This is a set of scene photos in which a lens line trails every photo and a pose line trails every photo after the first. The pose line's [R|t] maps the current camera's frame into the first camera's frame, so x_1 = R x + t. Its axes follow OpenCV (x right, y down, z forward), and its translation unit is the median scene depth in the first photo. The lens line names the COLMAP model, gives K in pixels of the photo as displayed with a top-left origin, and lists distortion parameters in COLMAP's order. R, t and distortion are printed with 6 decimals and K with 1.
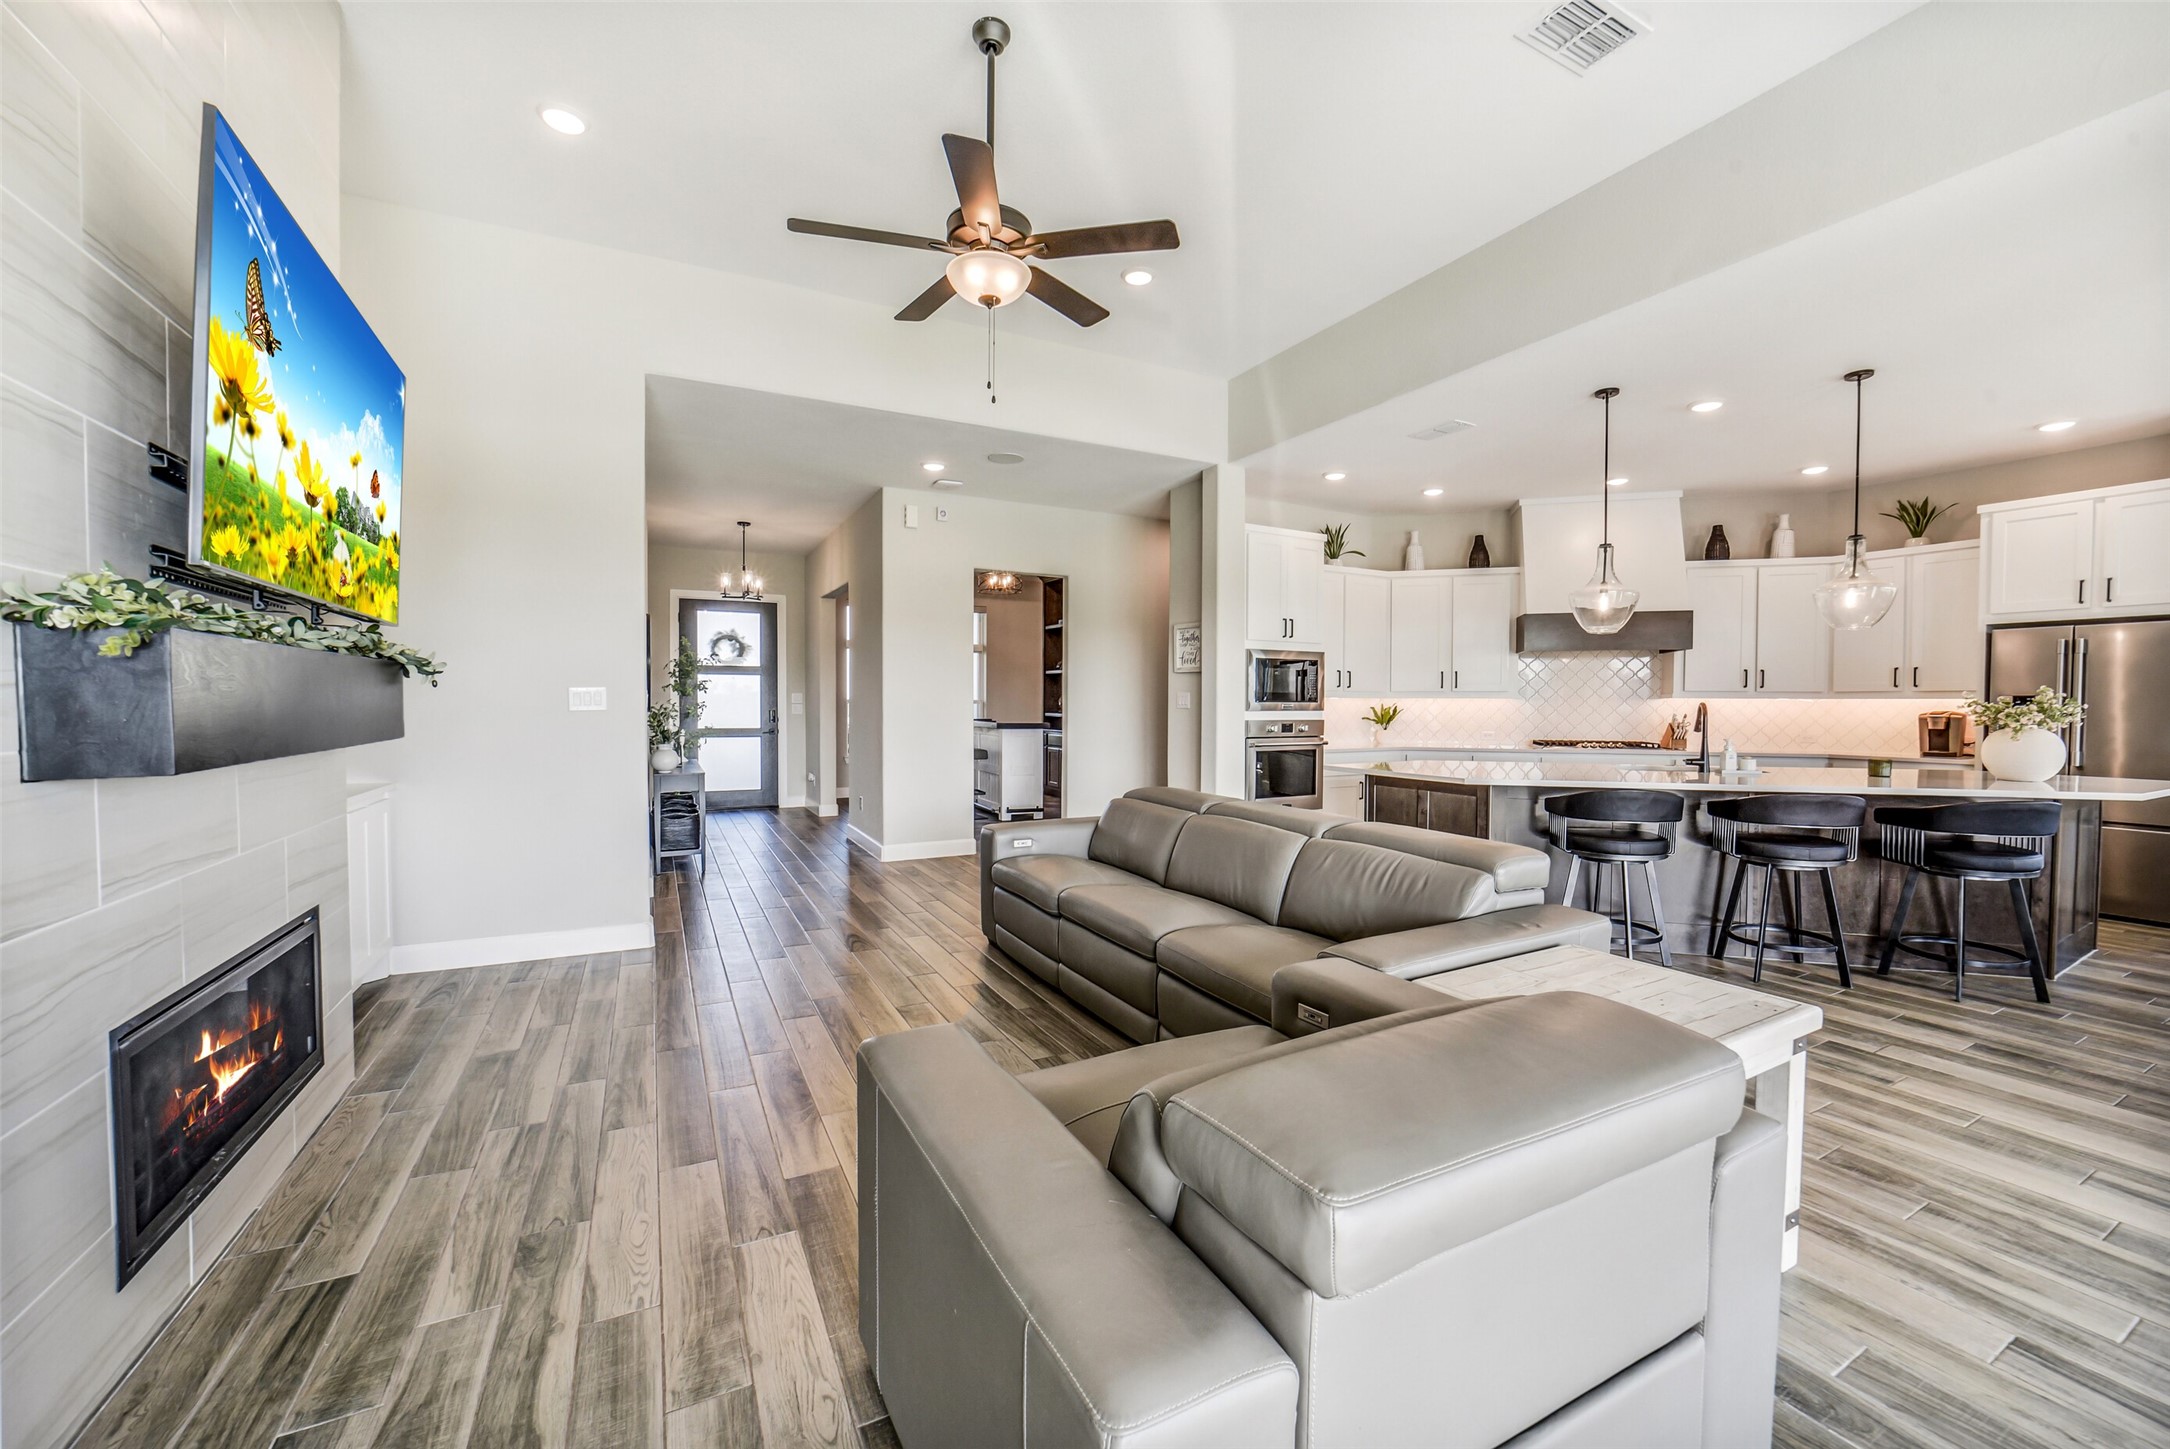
lens RADIAL K [[851.6, 0, 1096.3], [0, 851.6, 719.0], [0, 0, 1]] dist [-0.032594, 0.005828]
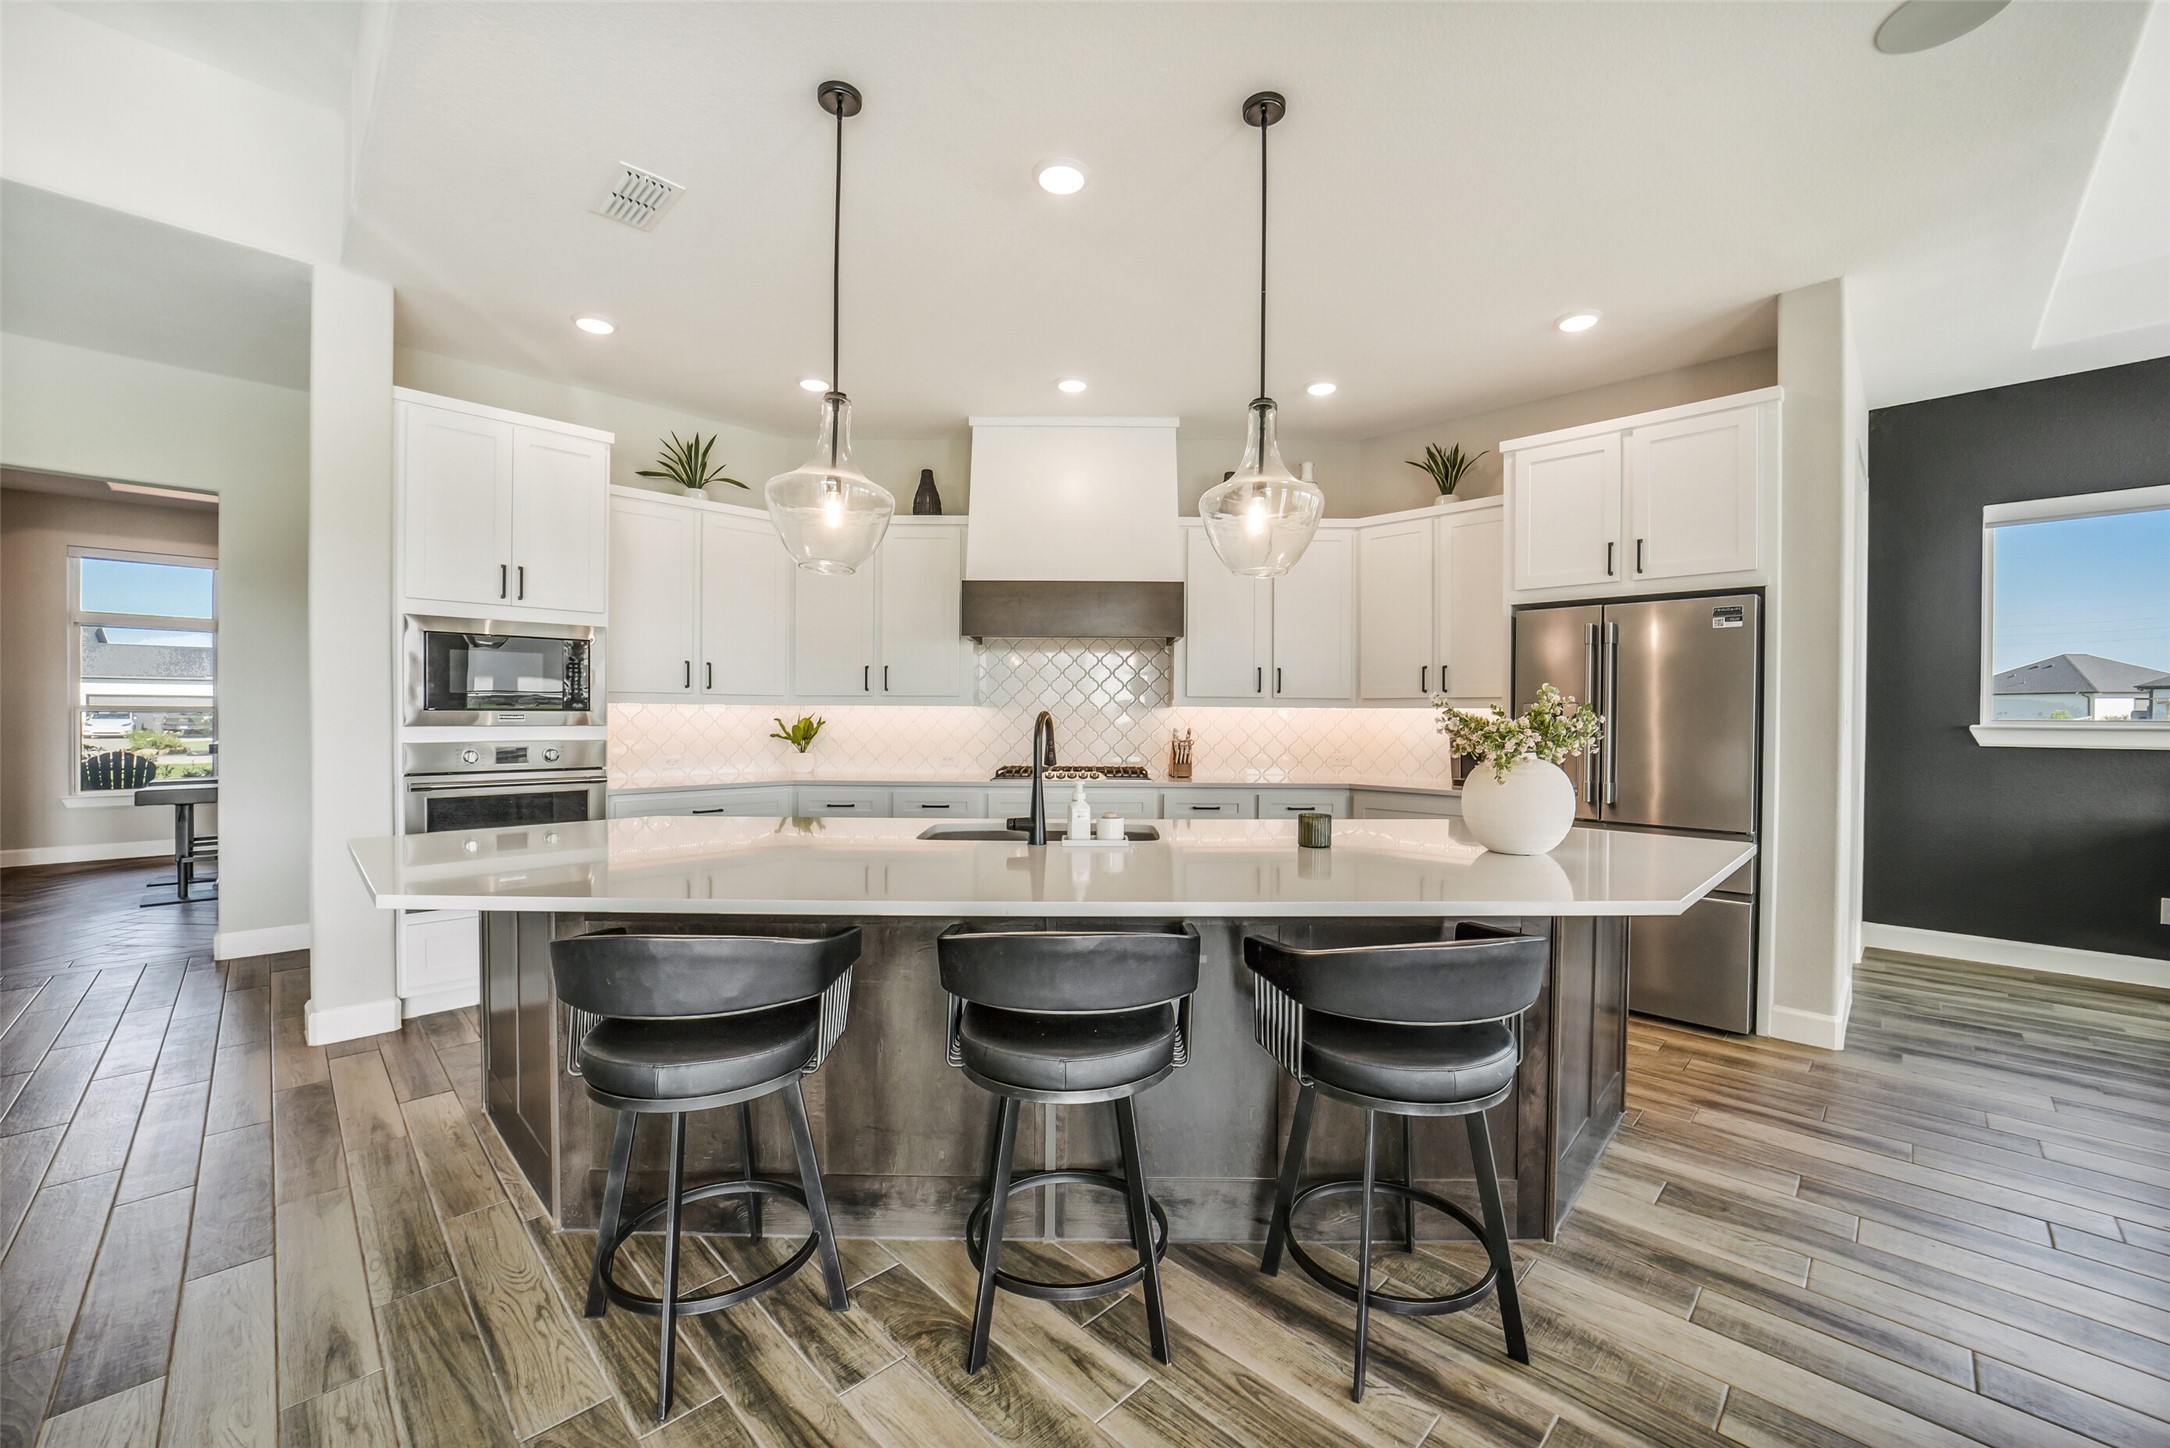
lens RADIAL K [[851.6, 0, 1103.3], [0, 851.6, 715.5], [0, 0, 1]] dist [-0.032594, 0.005828]
pose [[0.953761, 0.000889, 0.300566, 0.451424], [0.003815, 0.999879, -0.015065, -0.006725], [-0.300543, 0.015515, 0.953642, 0.353291]]
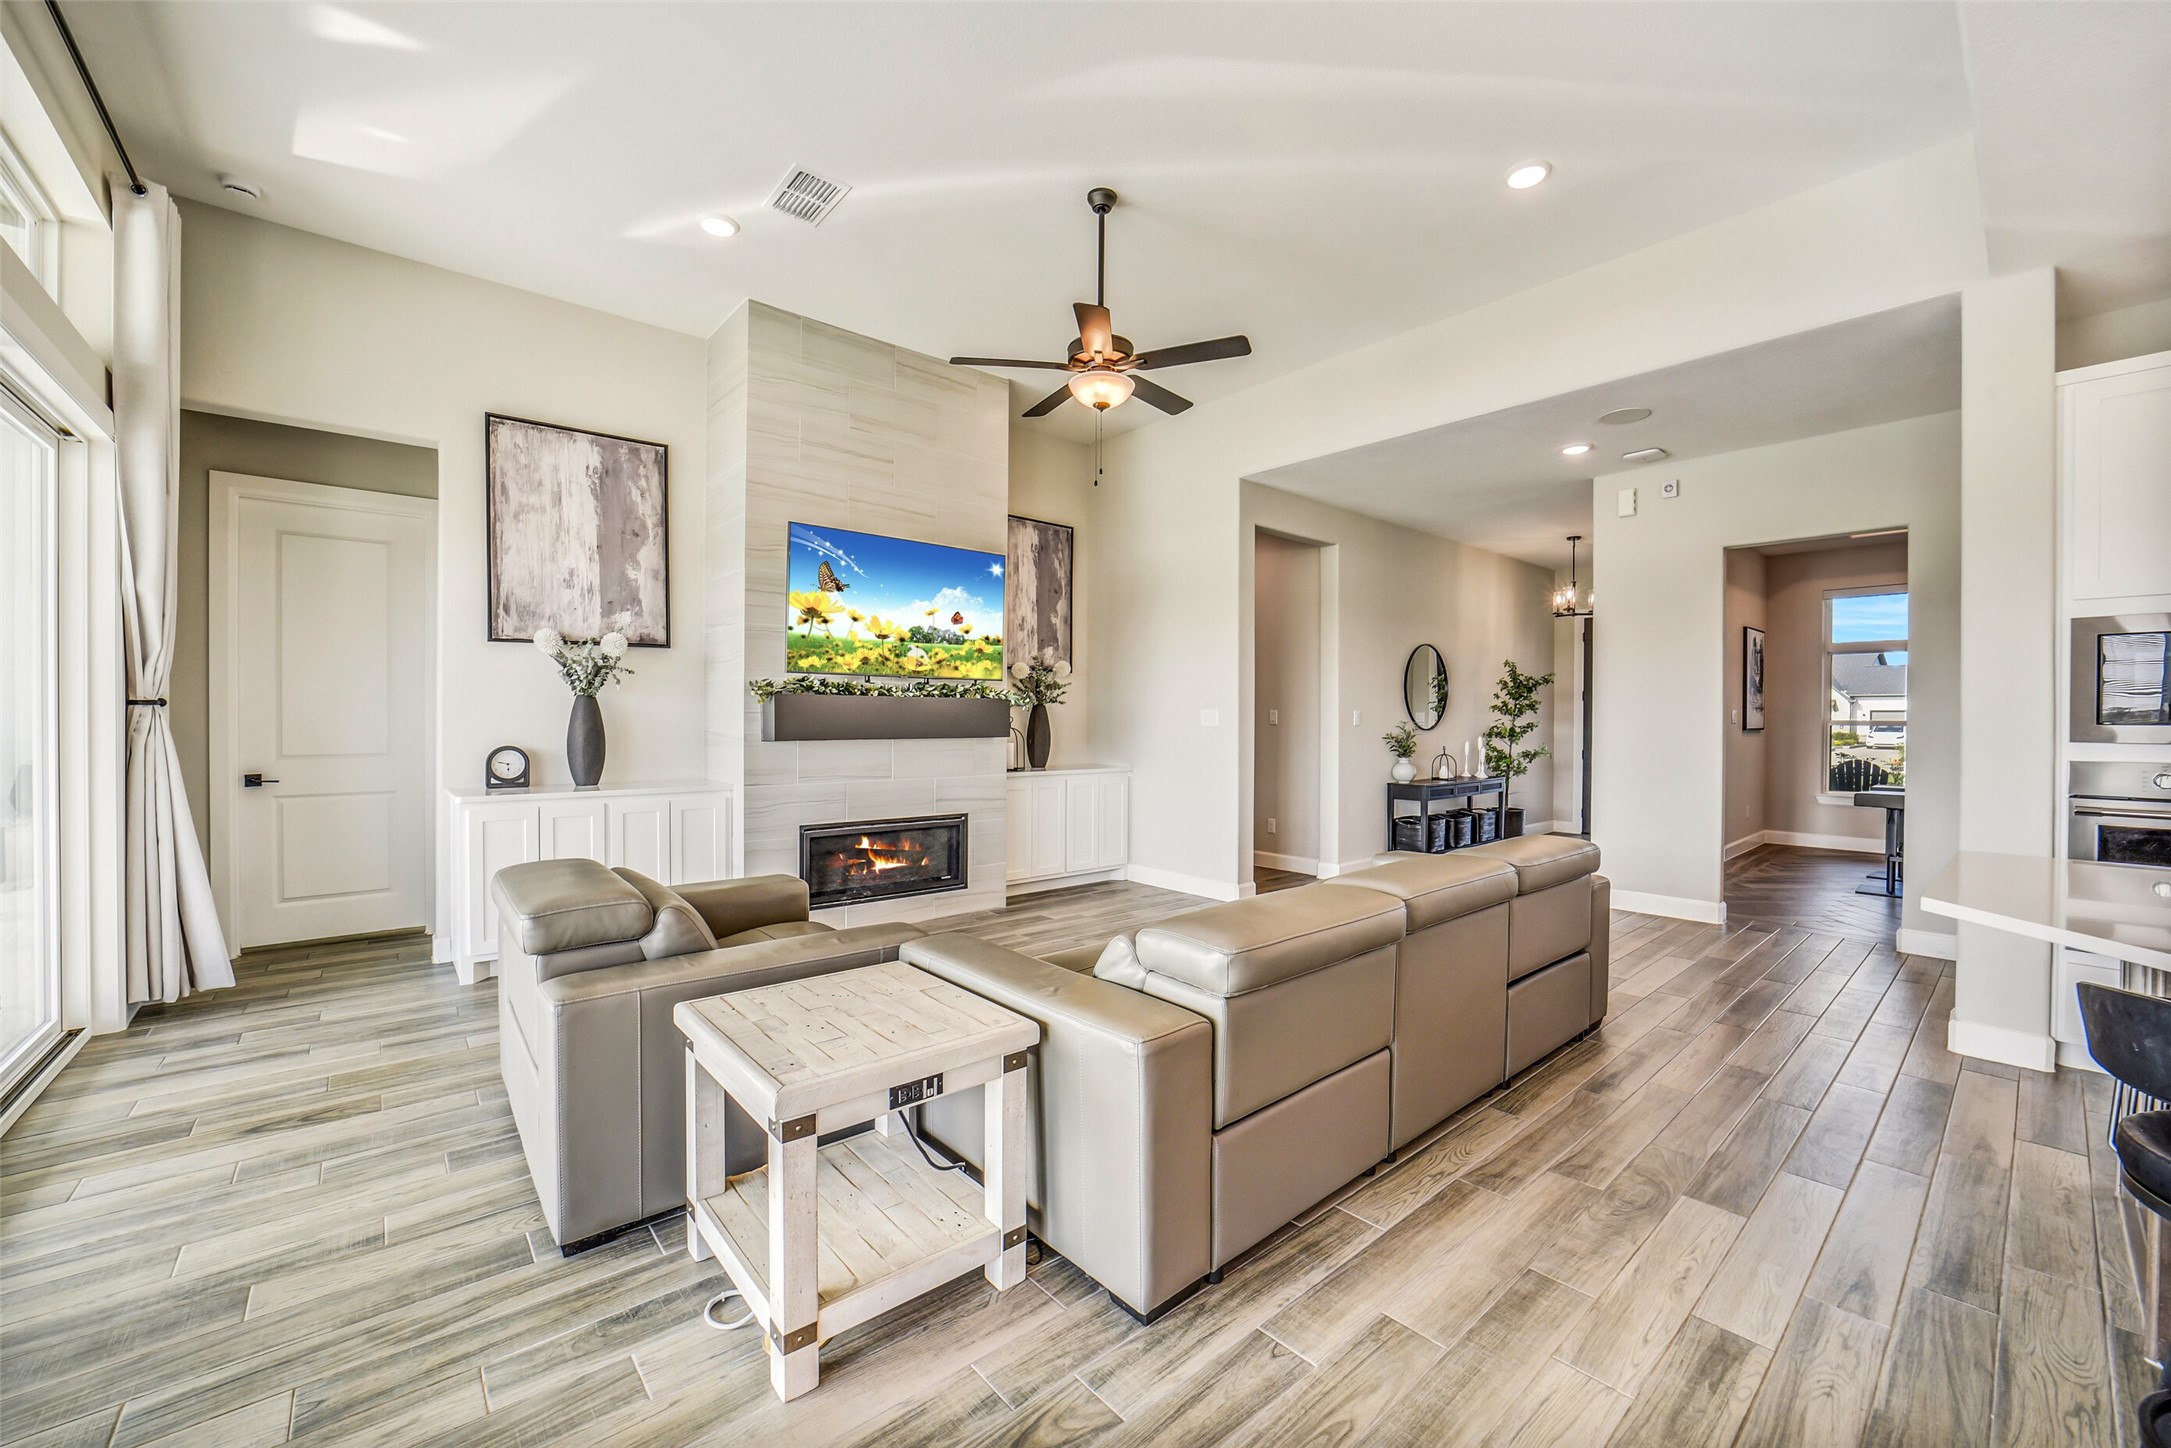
lens RADIAL K [[852.0, 0, 1092.8], [0, 852.0, 729.5], [0, 0, 1]] dist [-0.032594, 0.005828]
pose [[0.226441, 0.012373, -0.973946, 0.525478], [-0.024657, 0.999672, 0.006967, -0.007057], [0.973713, 0.022437, 0.226671, 0.335255]]
